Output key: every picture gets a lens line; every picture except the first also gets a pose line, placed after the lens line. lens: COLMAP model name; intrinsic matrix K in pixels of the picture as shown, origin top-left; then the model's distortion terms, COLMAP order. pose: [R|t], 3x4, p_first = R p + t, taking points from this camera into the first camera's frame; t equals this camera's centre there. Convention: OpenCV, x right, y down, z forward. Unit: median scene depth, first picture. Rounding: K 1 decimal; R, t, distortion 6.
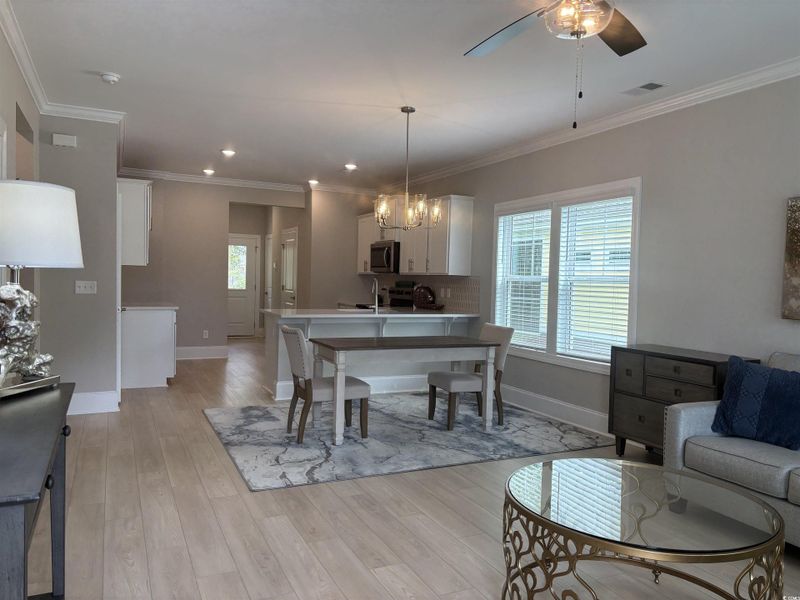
lens RADIAL K [[609.3, 0, 398.4], [0, 609.3, 302.1], [0, 0, 1]] dist [0.034710, -0.004770]
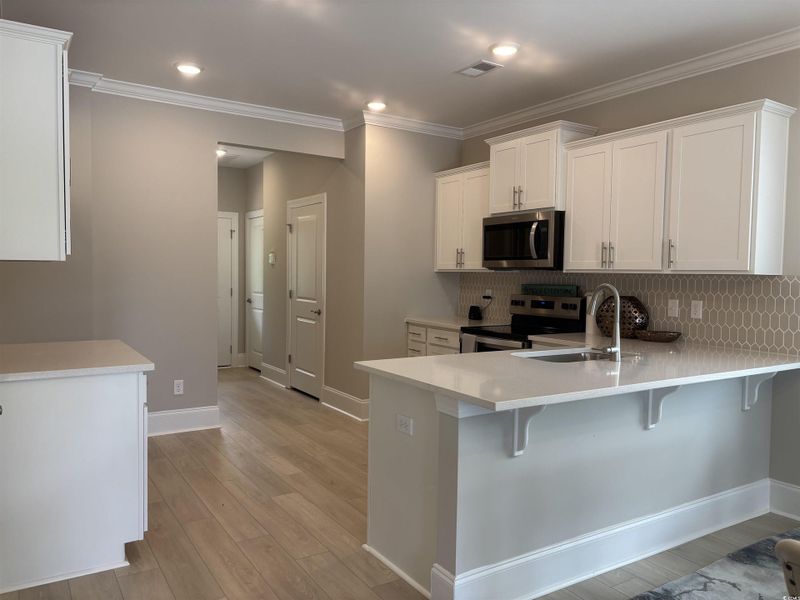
lens RADIAL K [[609.3, 0, 398.4], [0, 609.3, 302.1], [0, 0, 1]] dist [0.034710, -0.004770]
pose [[0.991975, -0.017040, 0.125277, -0.194583], [0.015552, 0.999797, 0.012848, -0.026764], [-0.125470, -0.010797, 0.992039, 0.454607]]
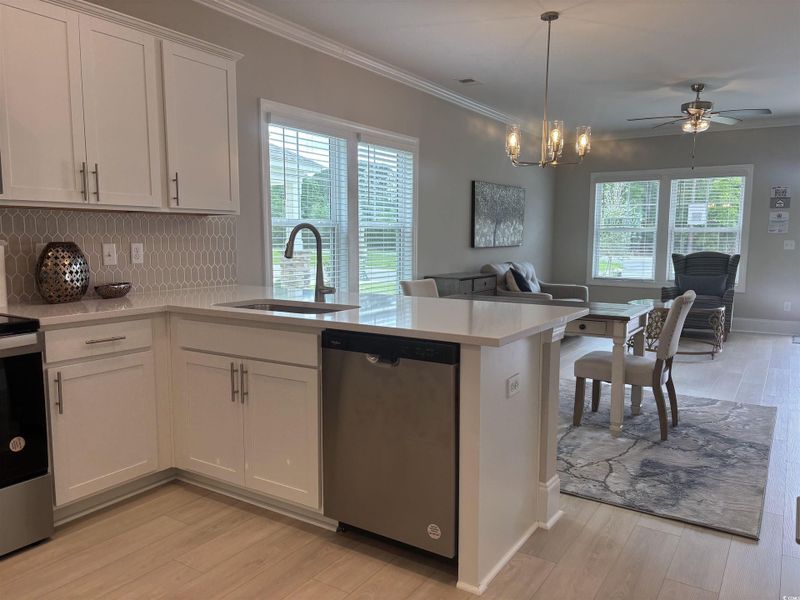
lens RADIAL K [[609.3, 0, 398.4], [0, 609.3, 302.1], [0, 0, 1]] dist [0.034710, -0.004770]
pose [[-0.528582, -0.121224, 0.840182, -0.405136], [0.017236, 0.988014, 0.153398, -0.043444], [-0.848707, 0.095565, -0.520157, 1.119613]]
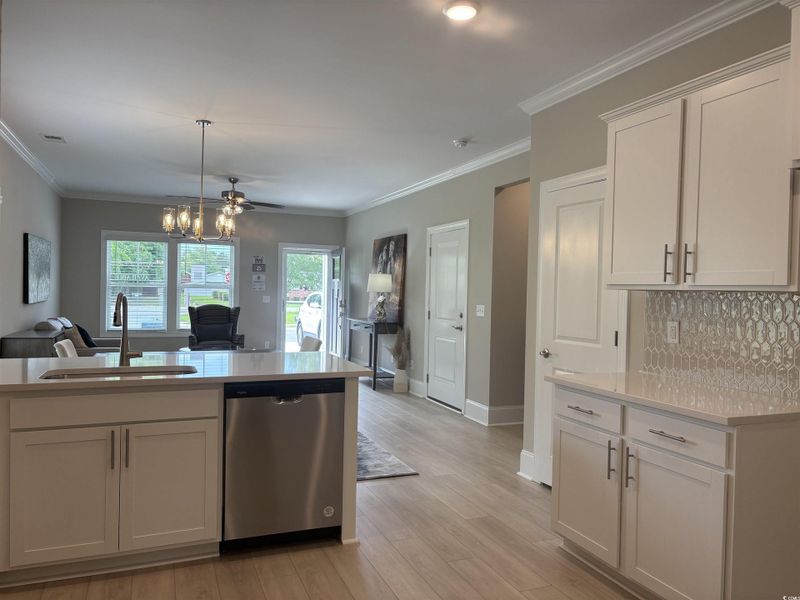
lens RADIAL K [[609.3, 0, 398.4], [0, 609.3, 302.1], [0, 0, 1]] dist [0.034710, -0.004770]
pose [[-0.997363, -0.047826, 0.054580, -0.217212], [-0.044266, 0.996925, 0.064668, -0.067519], [-0.057504, 0.062081, -0.996413, 1.418217]]
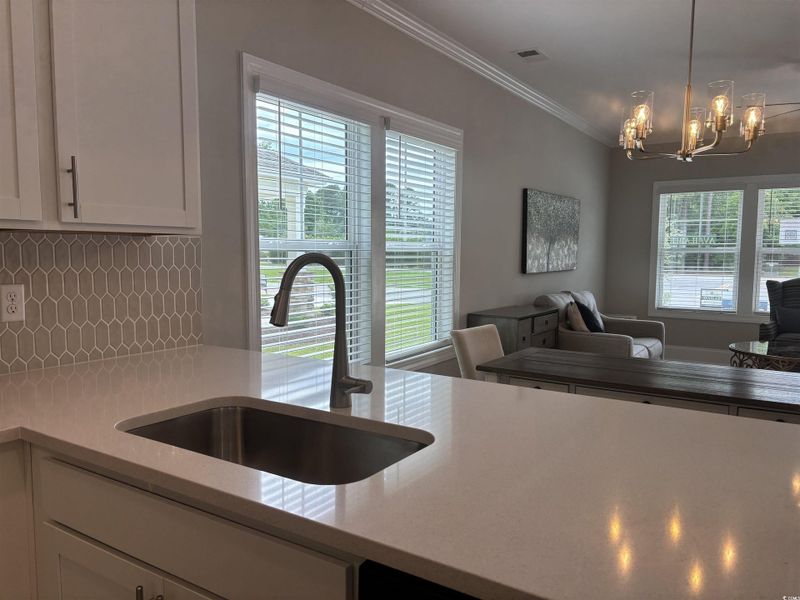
lens RADIAL K [[611.4, 0, 394.1], [0, 611.4, 302.3], [0, 0, 1]] dist [0.005812, 0.003041]
pose [[-0.518645, -0.100158, 0.849103, -0.177505], [0.017621, 0.991652, 0.127736, -0.042830], [-0.854808, 0.081212, -0.512551, 1.023435]]
